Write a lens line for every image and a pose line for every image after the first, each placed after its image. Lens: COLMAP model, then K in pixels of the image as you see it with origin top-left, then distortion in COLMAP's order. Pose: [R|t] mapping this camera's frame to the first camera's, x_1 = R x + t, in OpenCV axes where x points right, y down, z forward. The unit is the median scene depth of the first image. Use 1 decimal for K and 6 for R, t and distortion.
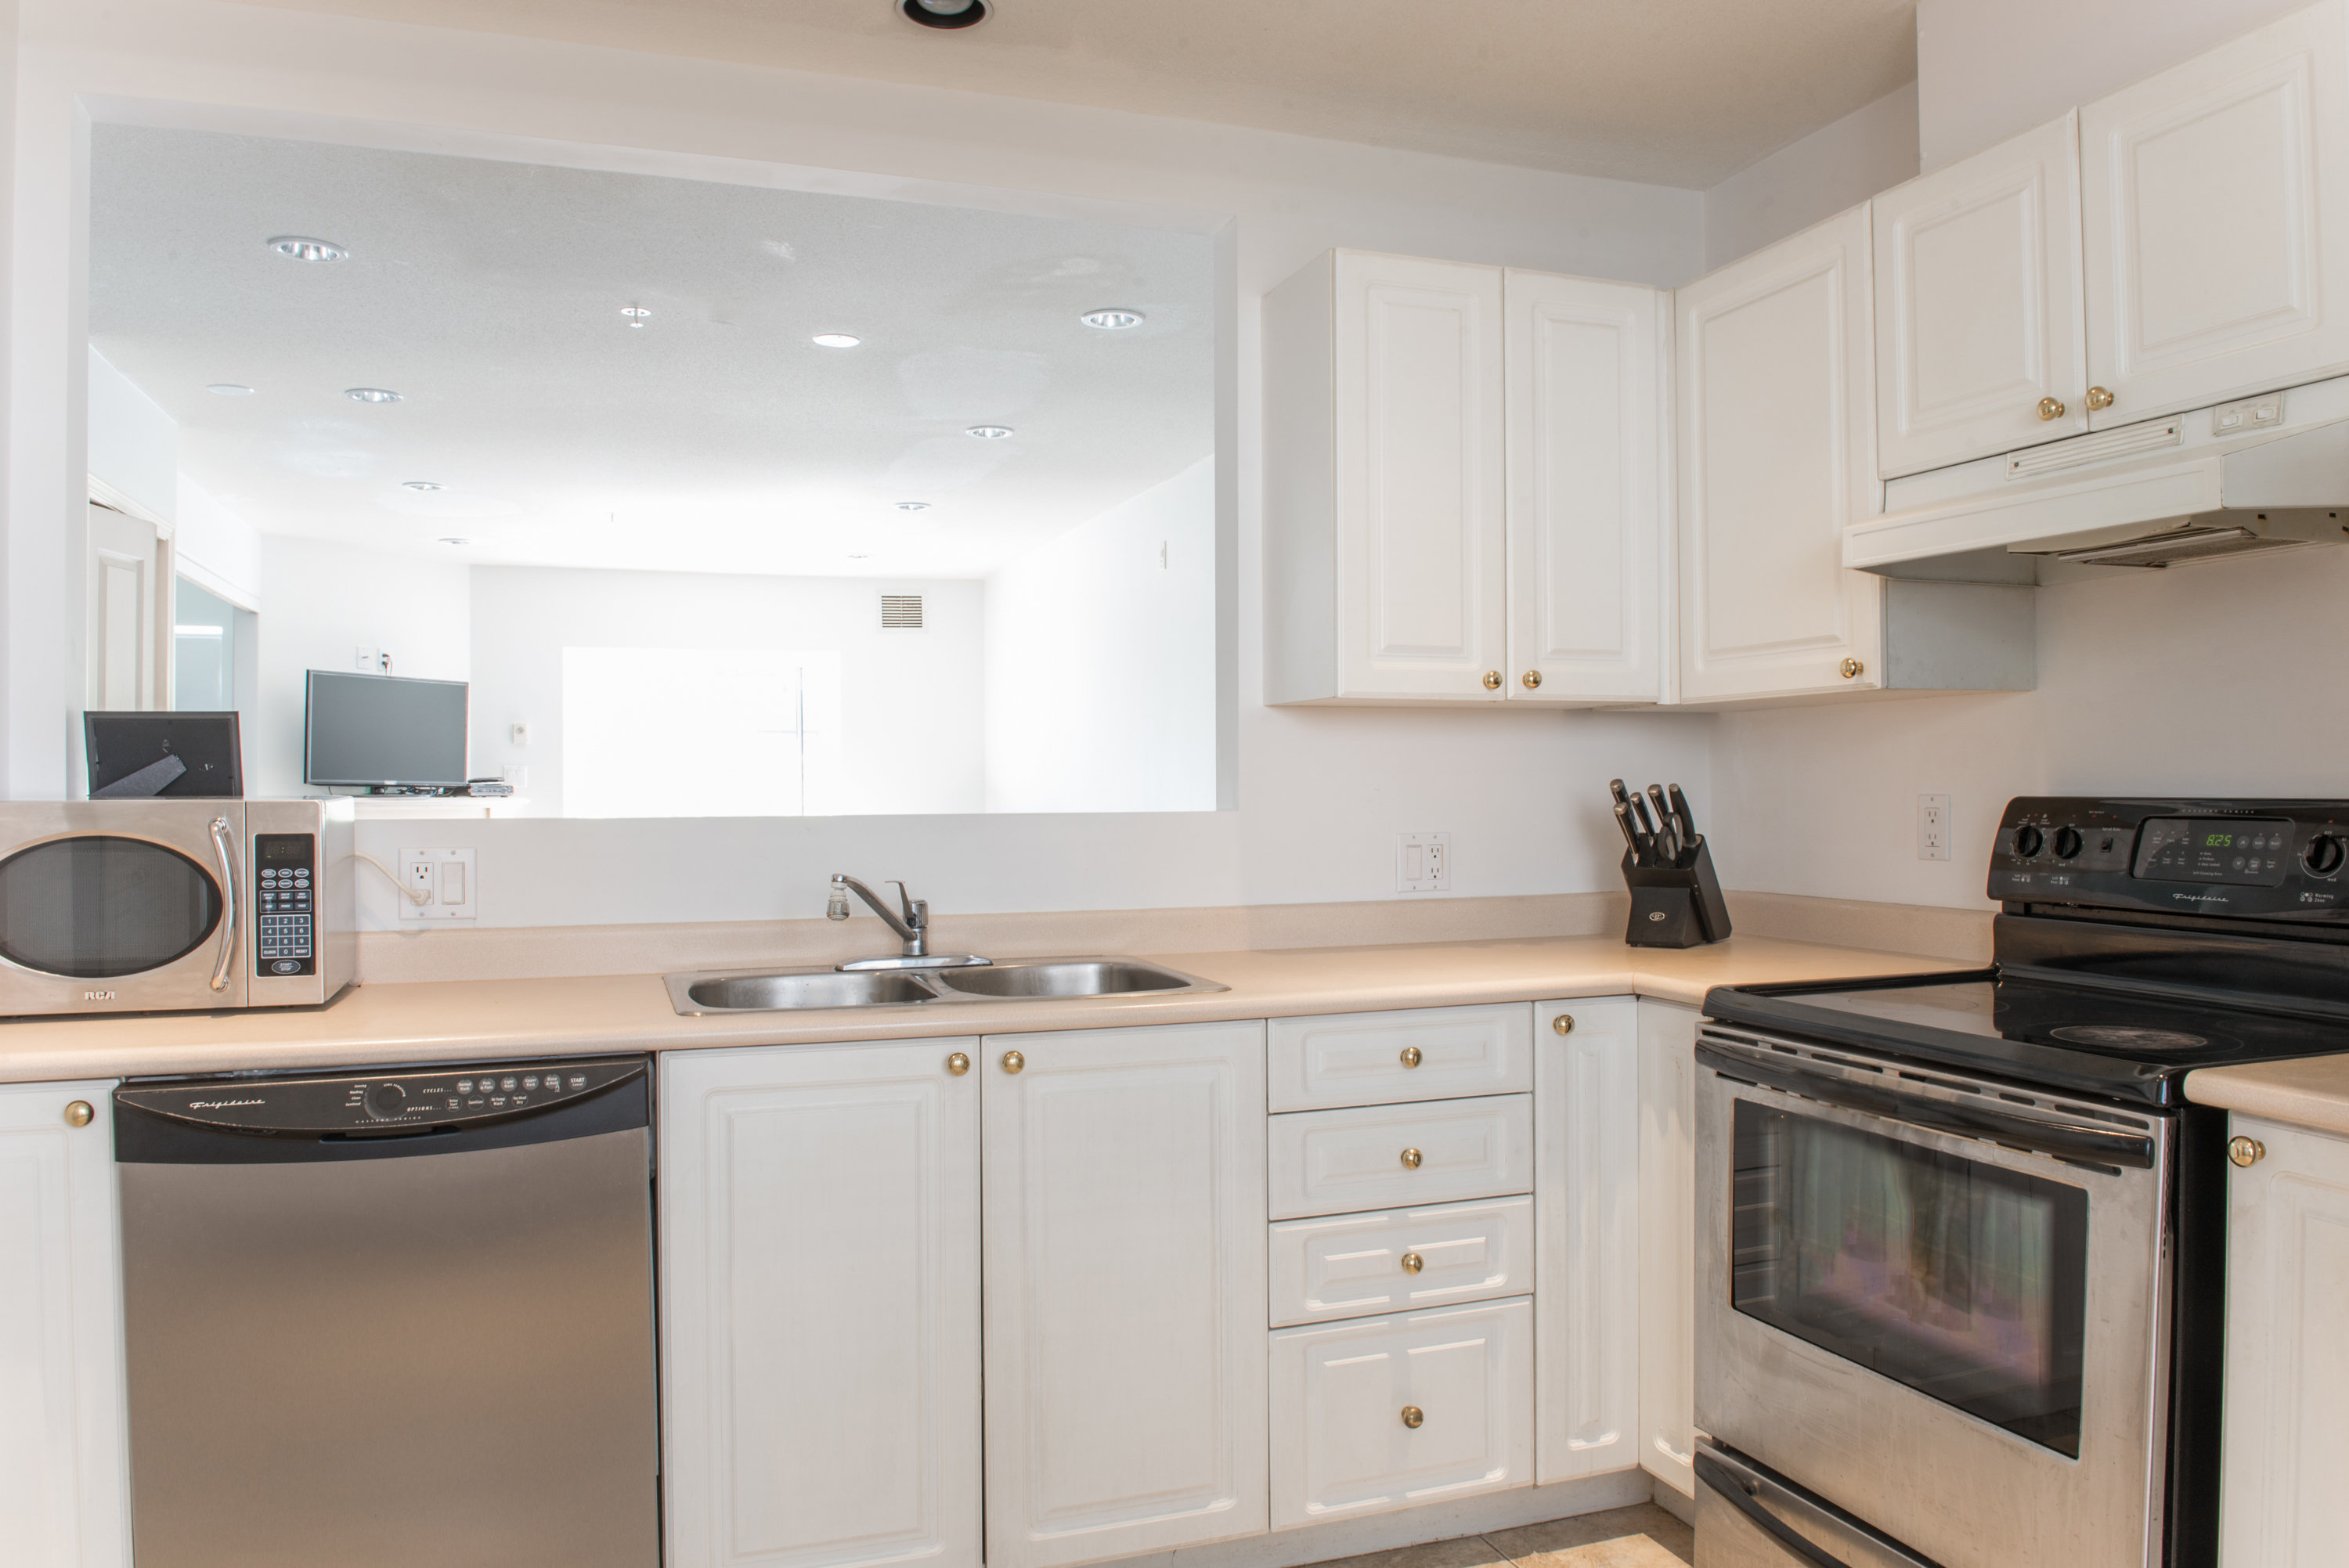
lens RADIAL K [[1658.2, 0, 1176.3], [0, 1658.2, 782.7], [0, 0, 1]] dist [-0.048343, -0.004516]
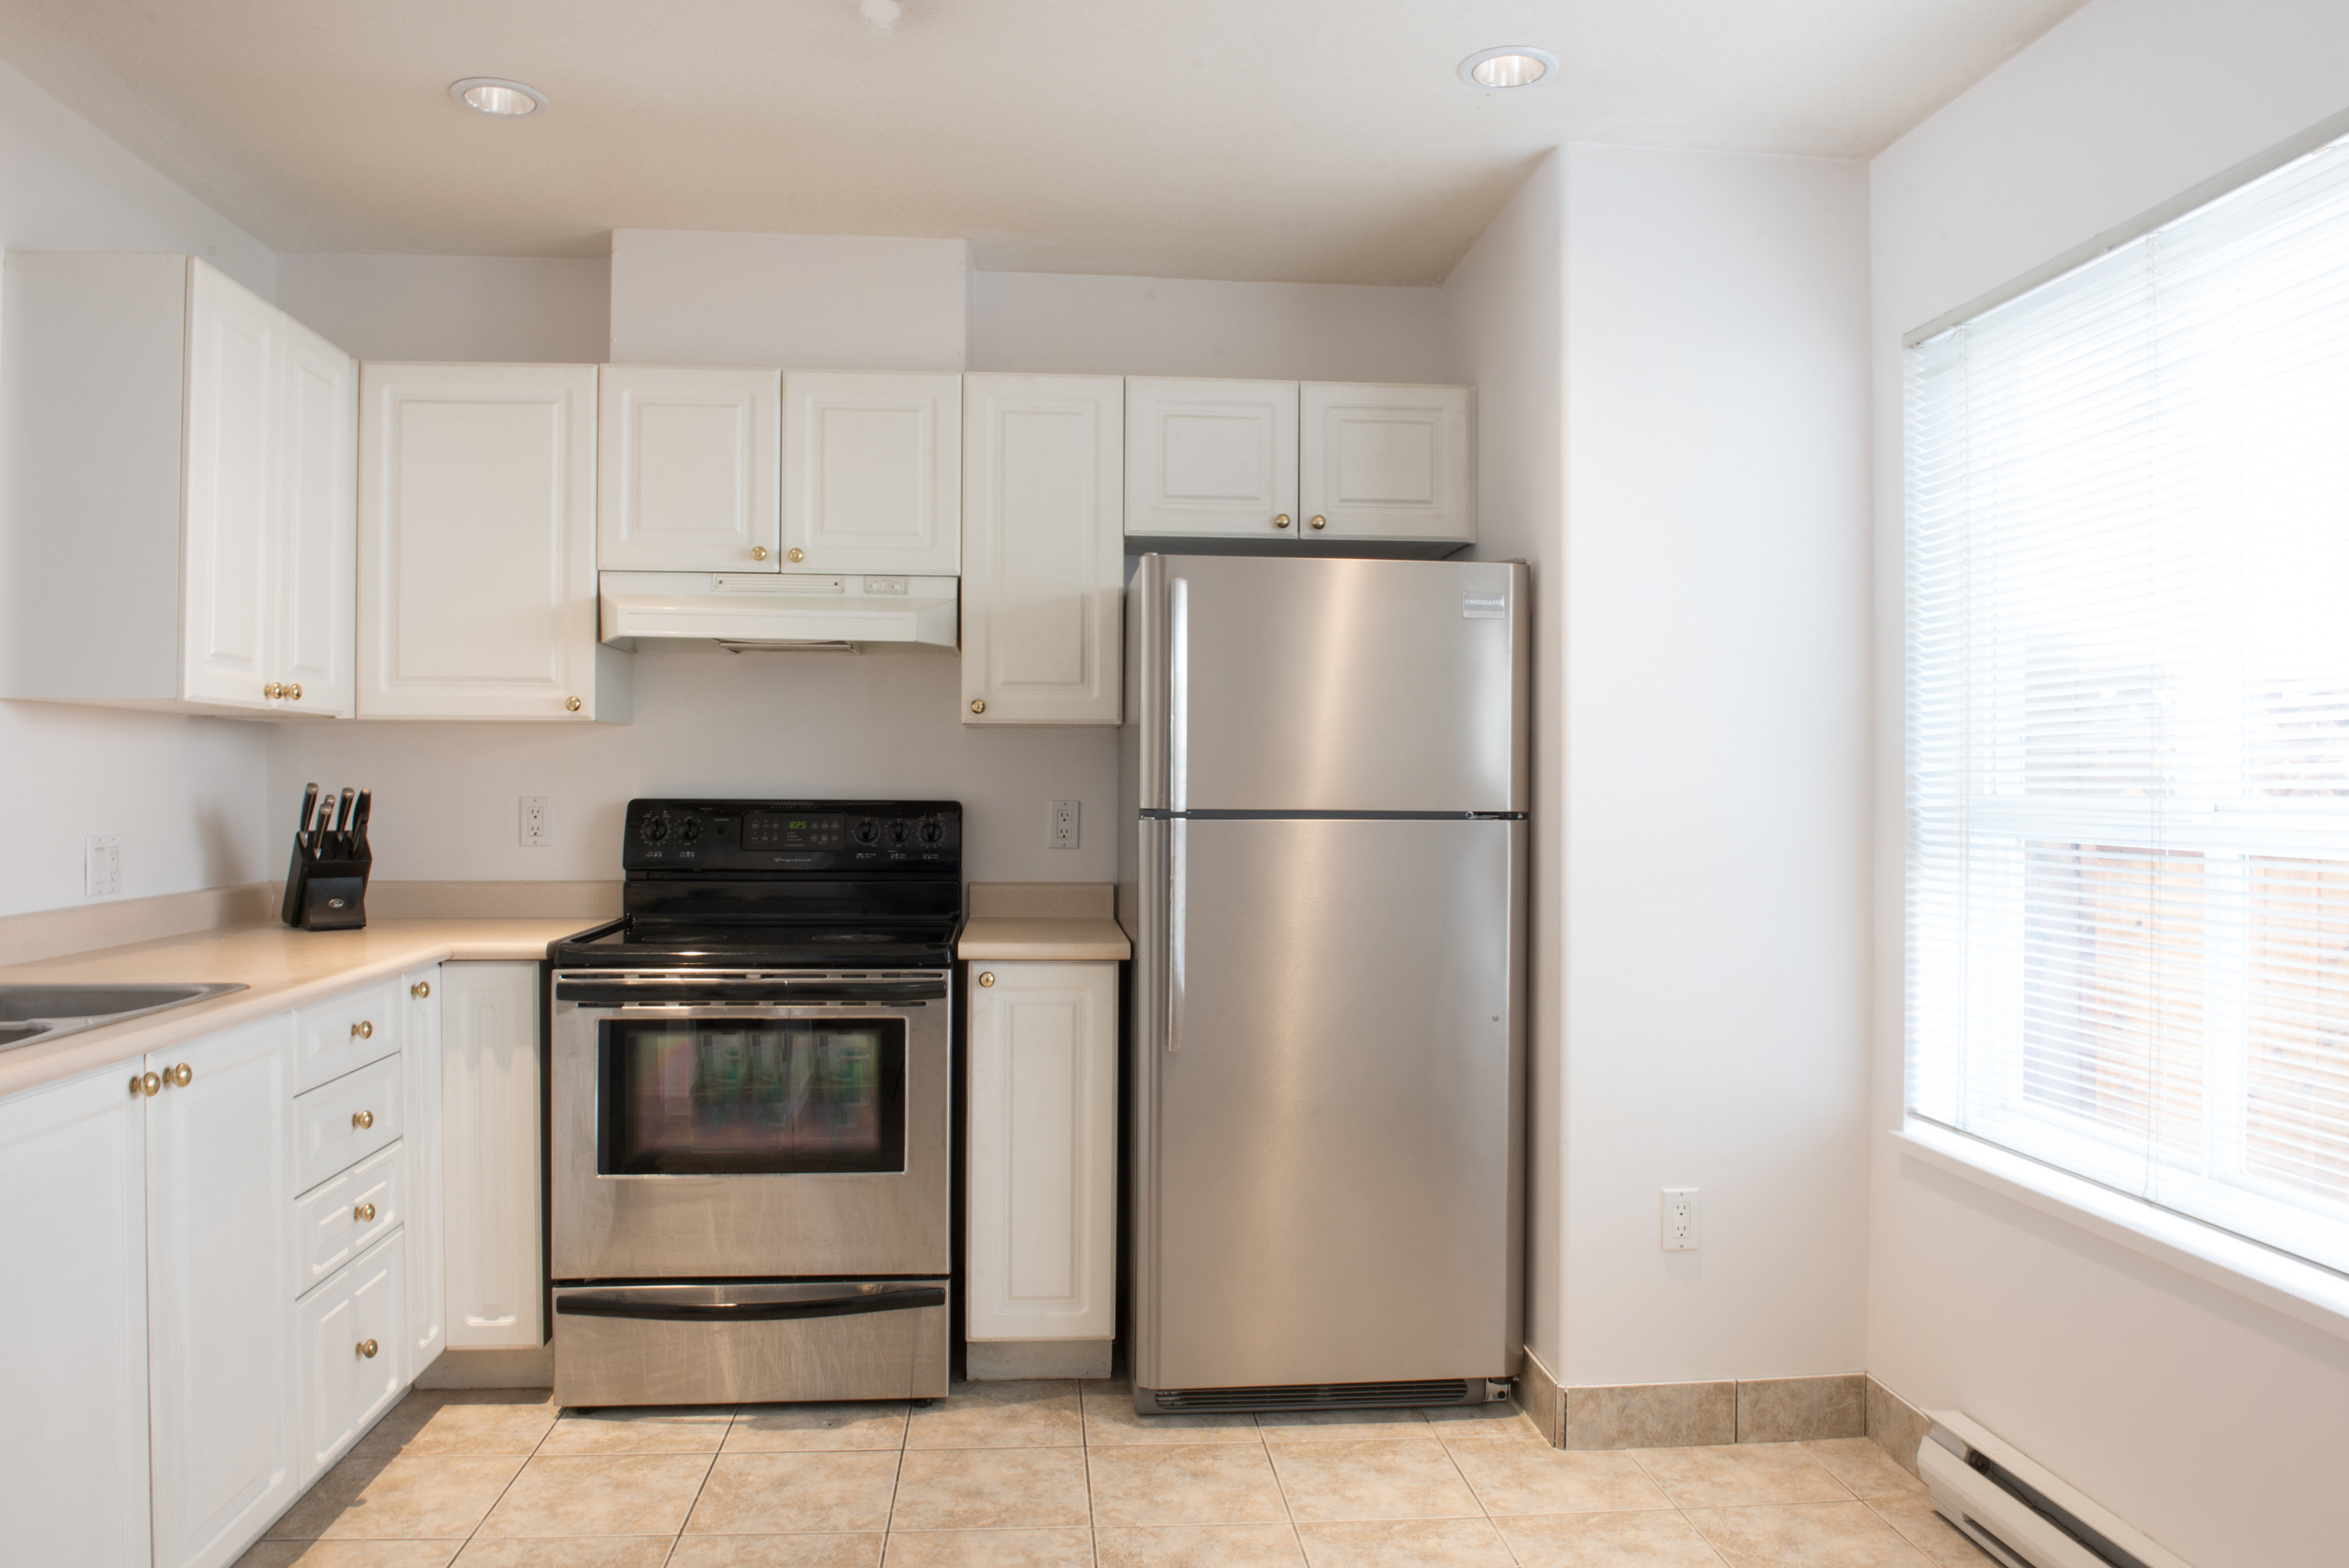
lens RADIAL K [[1601.4, 0, 1182.6], [0, 1601.4, 783.5], [0, 0, 1]] dist [-0.046711, -0.006309]
pose [[0.242952, 0.009422, 0.969993, -0.770660], [-0.007669, 0.999940, -0.007792, 0.002407], [-0.970008, -0.005545, 0.243010, 0.199674]]
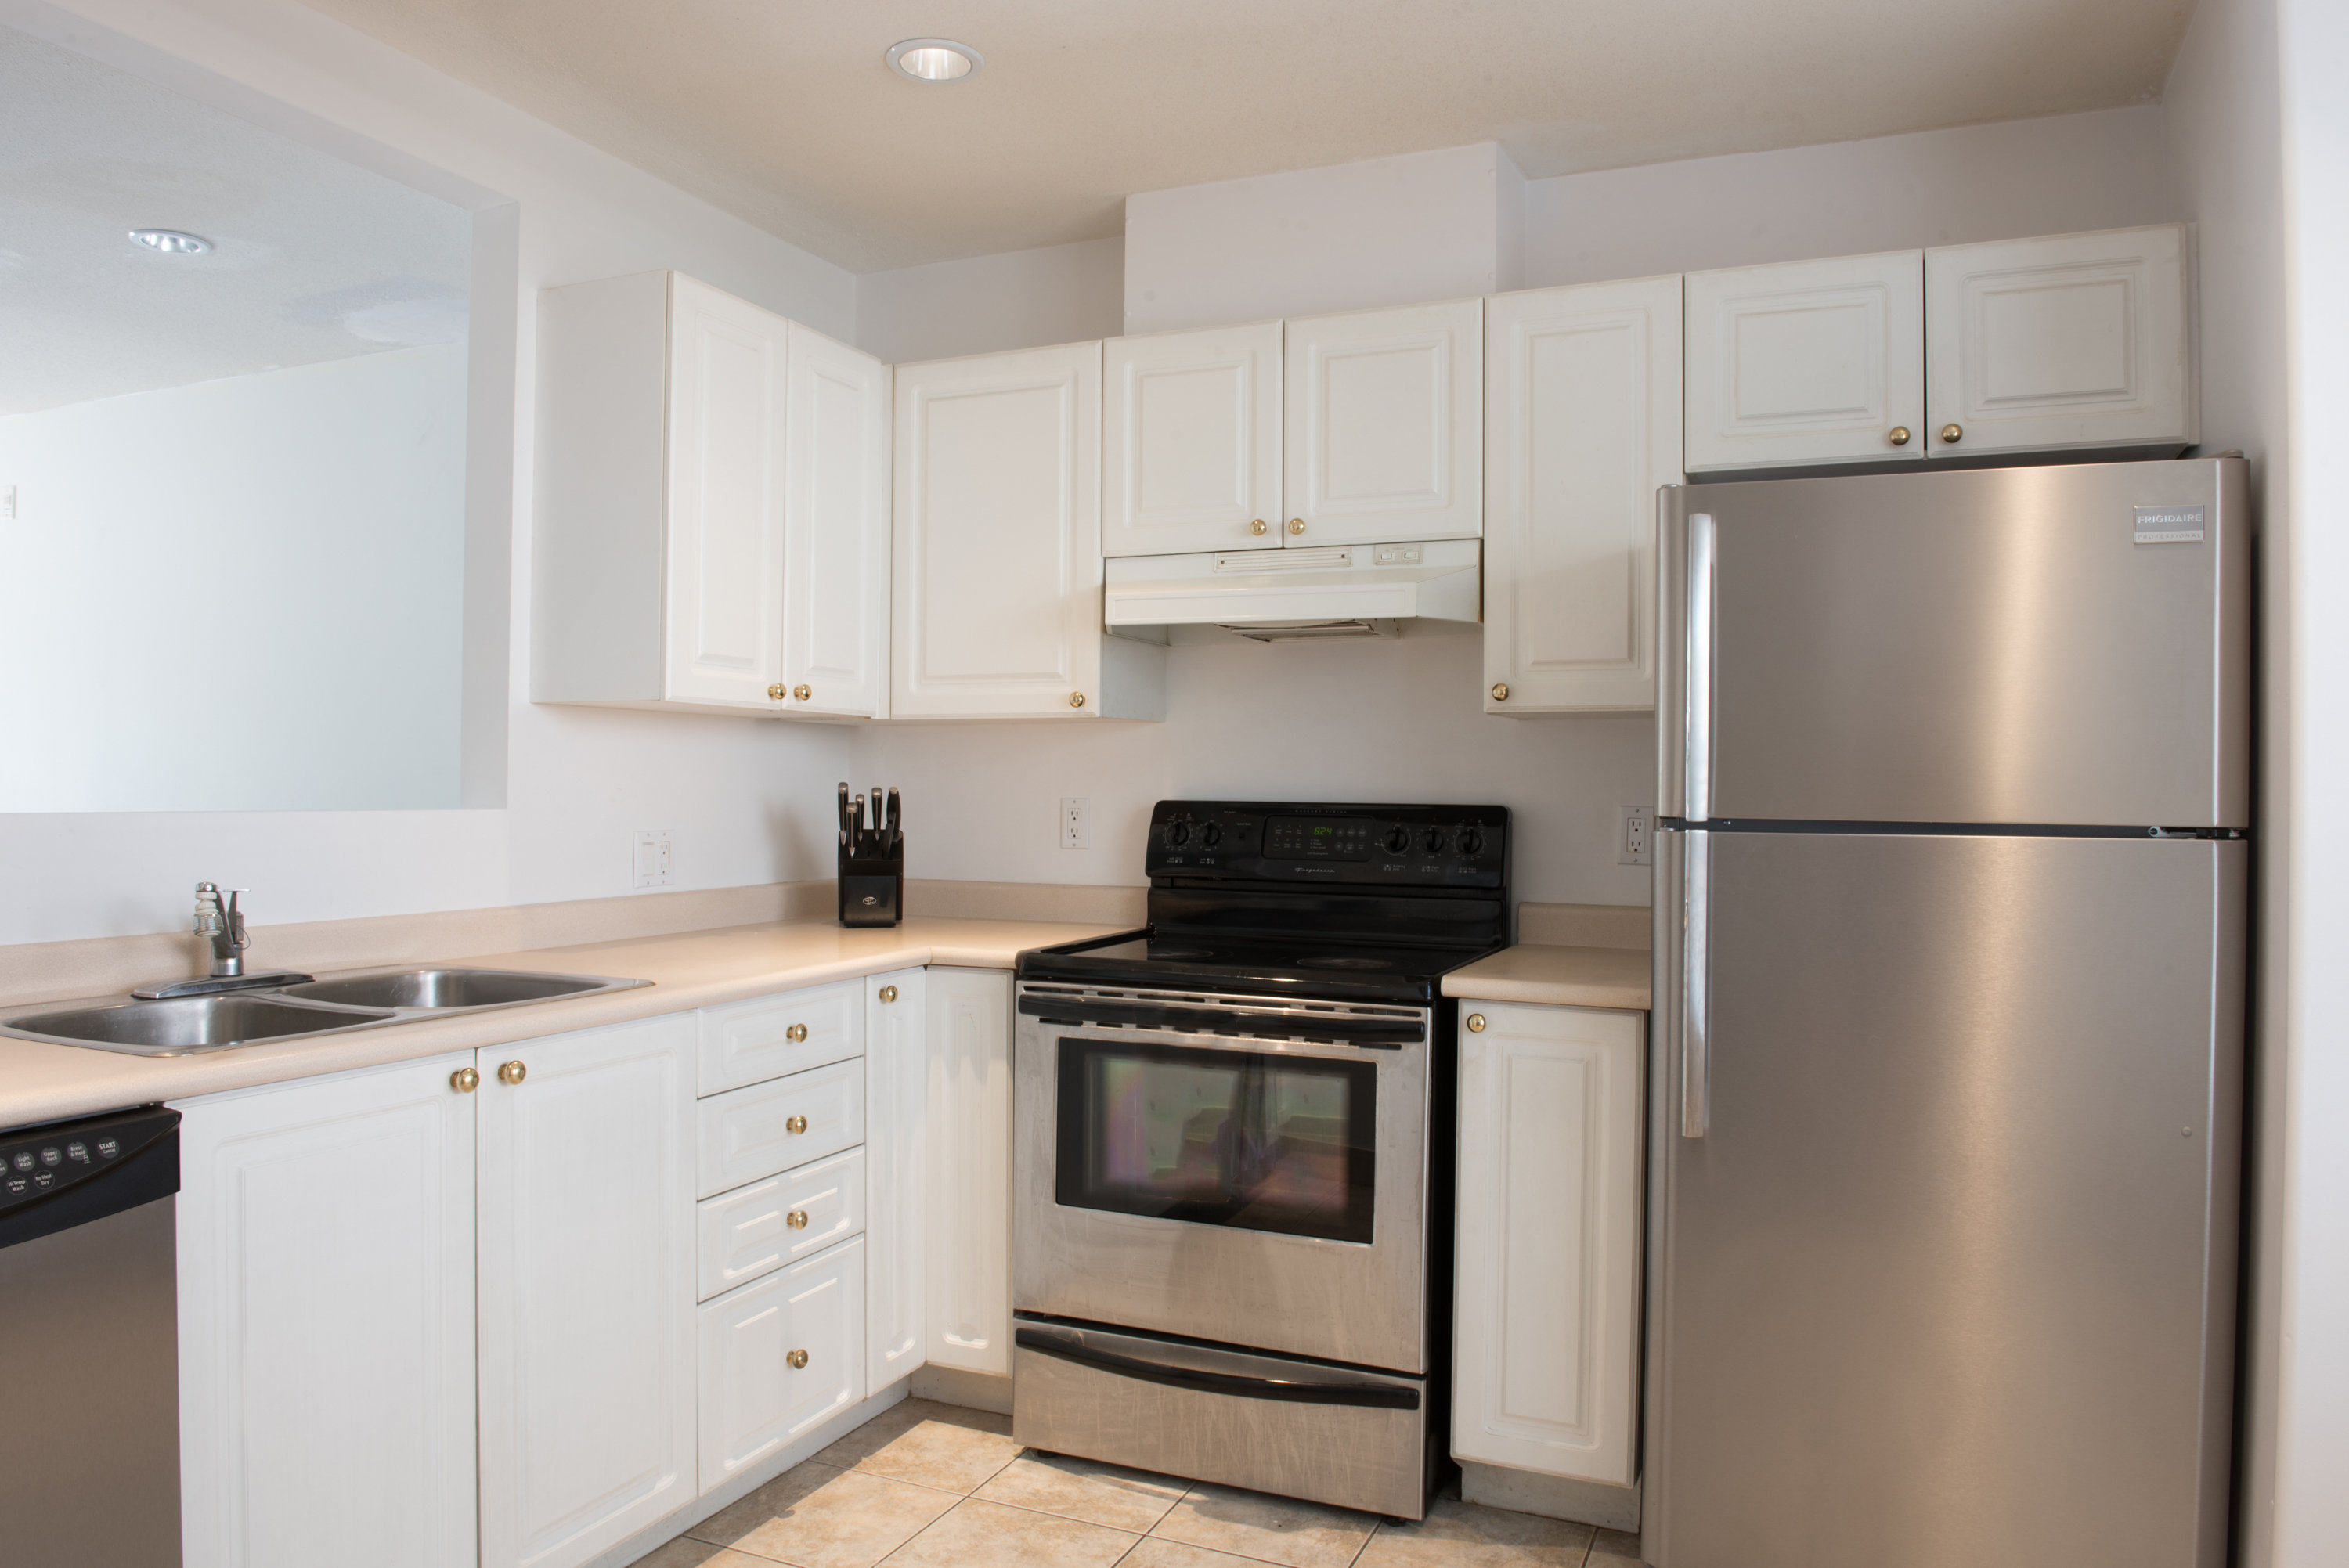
lens RADIAL K [[1601.4, 0, 1182.6], [0, 1601.4, 783.5], [0, 0, 1]] dist [-0.046711, -0.006309]
pose [[0.683183, 0.013685, 0.730119, -0.465469], [-0.013901, 0.999887, -0.005734, 0.001937], [-0.730115, -0.006231, 0.683296, 0.086036]]
